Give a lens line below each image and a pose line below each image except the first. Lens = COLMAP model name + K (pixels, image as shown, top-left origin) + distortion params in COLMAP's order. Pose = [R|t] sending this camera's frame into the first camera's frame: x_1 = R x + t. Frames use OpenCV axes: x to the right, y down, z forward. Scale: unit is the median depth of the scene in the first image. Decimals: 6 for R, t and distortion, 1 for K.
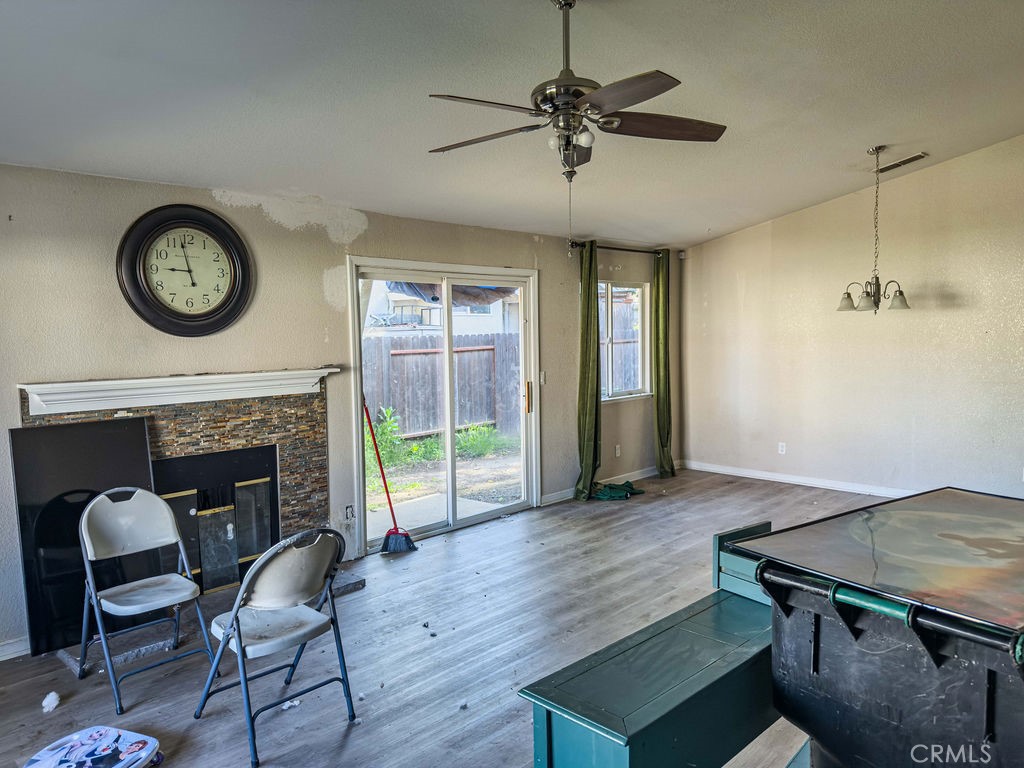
lens RADIAL K [[705.0, 0, 512.0], [0, 705.0, 384.0], [0, 0, 1]] dist [0.004609, -0.000495]
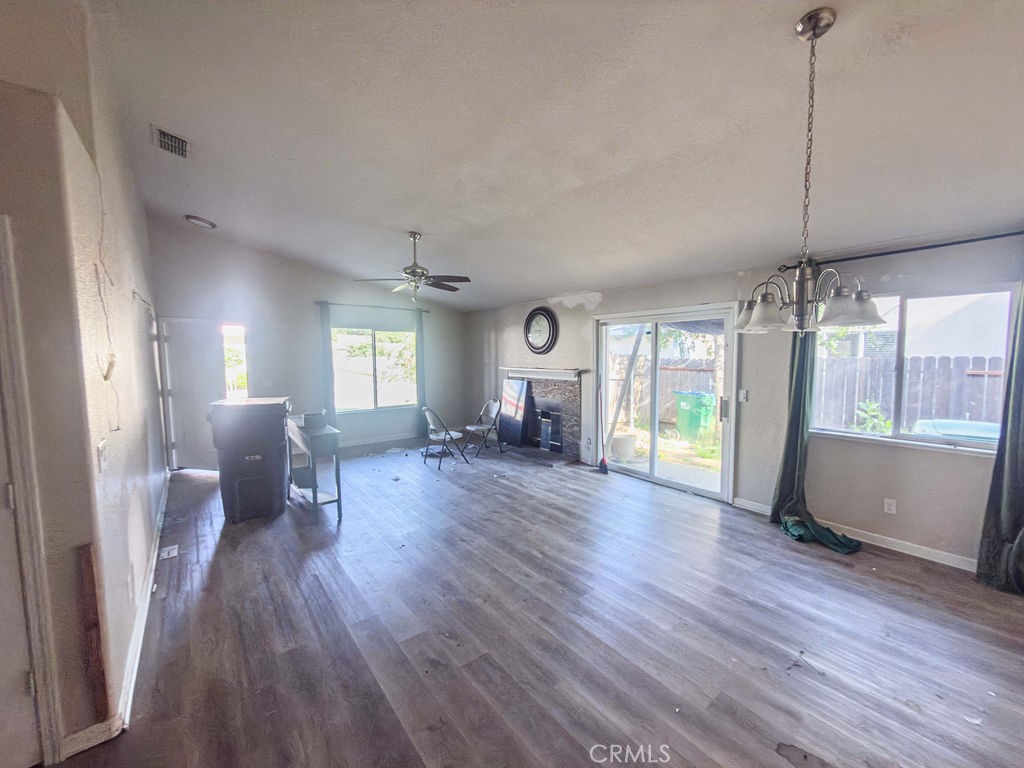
lens RADIAL K [[412.3, 0, 512.0], [0, 412.3, 384.0], [0, 0, 1]] dist [0.001076, 0.000080]
pose [[-0.146267, 0.092160, -0.984943, 0.940008], [-0.064113, 0.992675, 0.102405, -0.089326], [0.987165, 0.078126, -0.139287, 0.907681]]
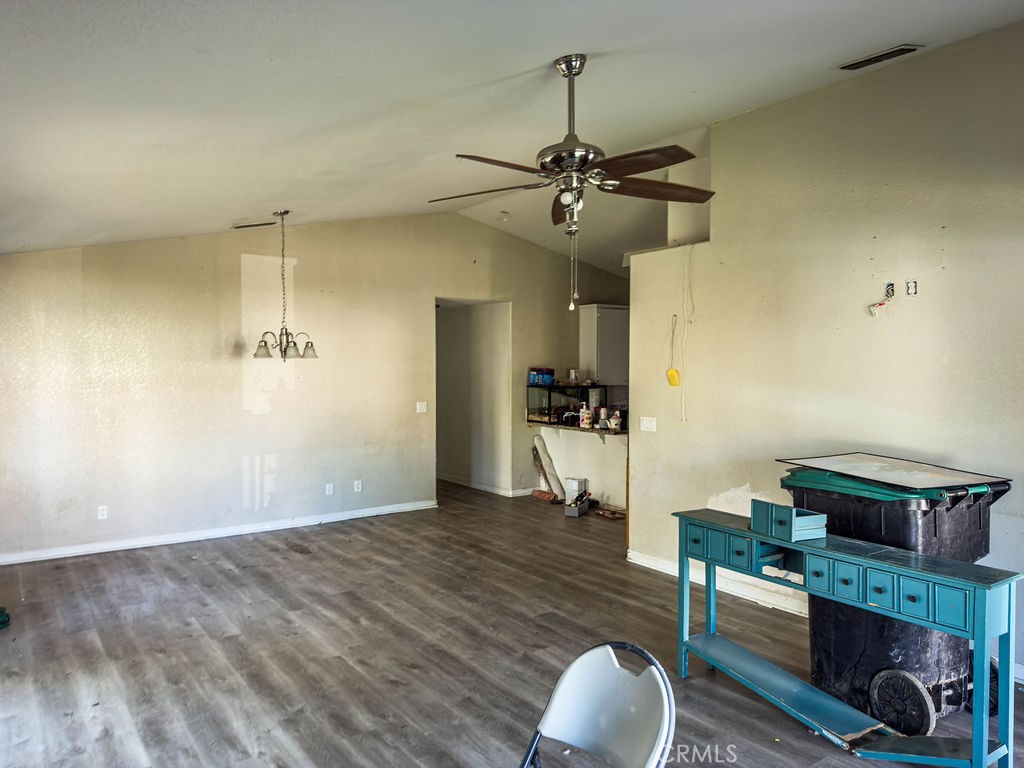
lens RADIAL K [[705.0, 0, 512.0], [0, 705.0, 384.0], [0, 0, 1]] dist [0.004609, -0.000495]
pose [[0.183772, -0.012270, 0.982892, -0.546949], [0.070856, 0.997486, -0.000796, -0.043037], [-0.980412, 0.069790, 0.184179, 0.501210]]
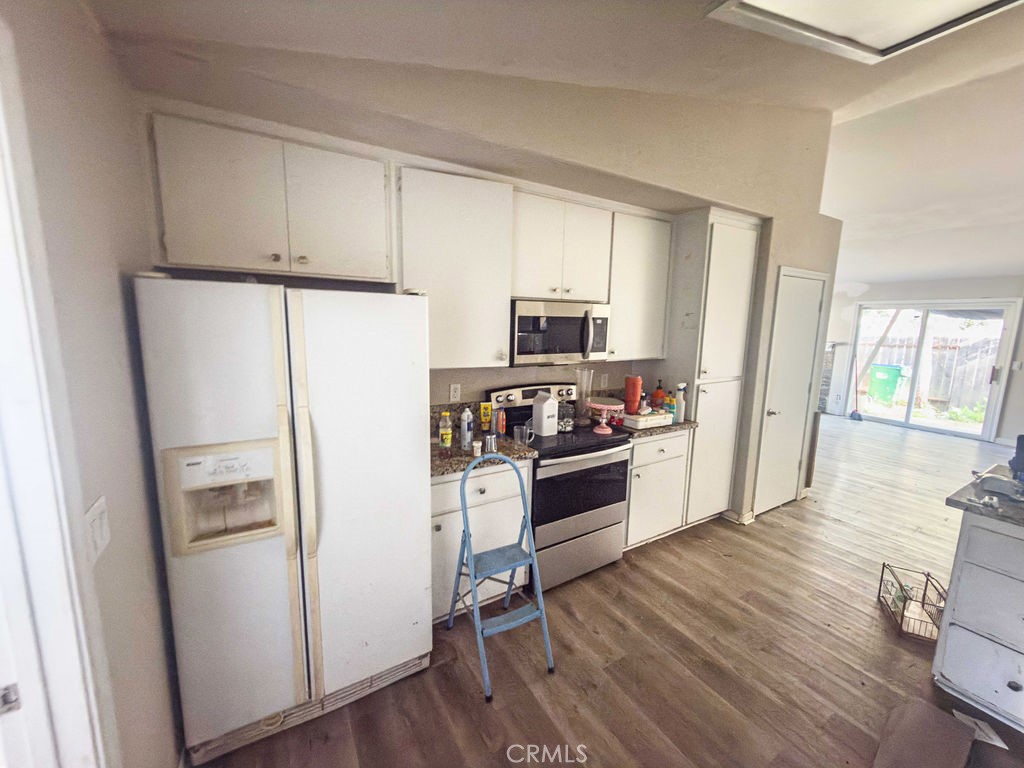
lens RADIAL K [[412.3, 0, 512.0], [0, 412.3, 384.0], [0, 0, 1]] dist [0.001076, 0.000080]
pose [[-0.264470, 0.158738, -0.951240, 1.554001], [-0.087389, 0.978358, 0.187560, -0.054082], [0.960426, 0.132732, -0.244874, 0.174214]]
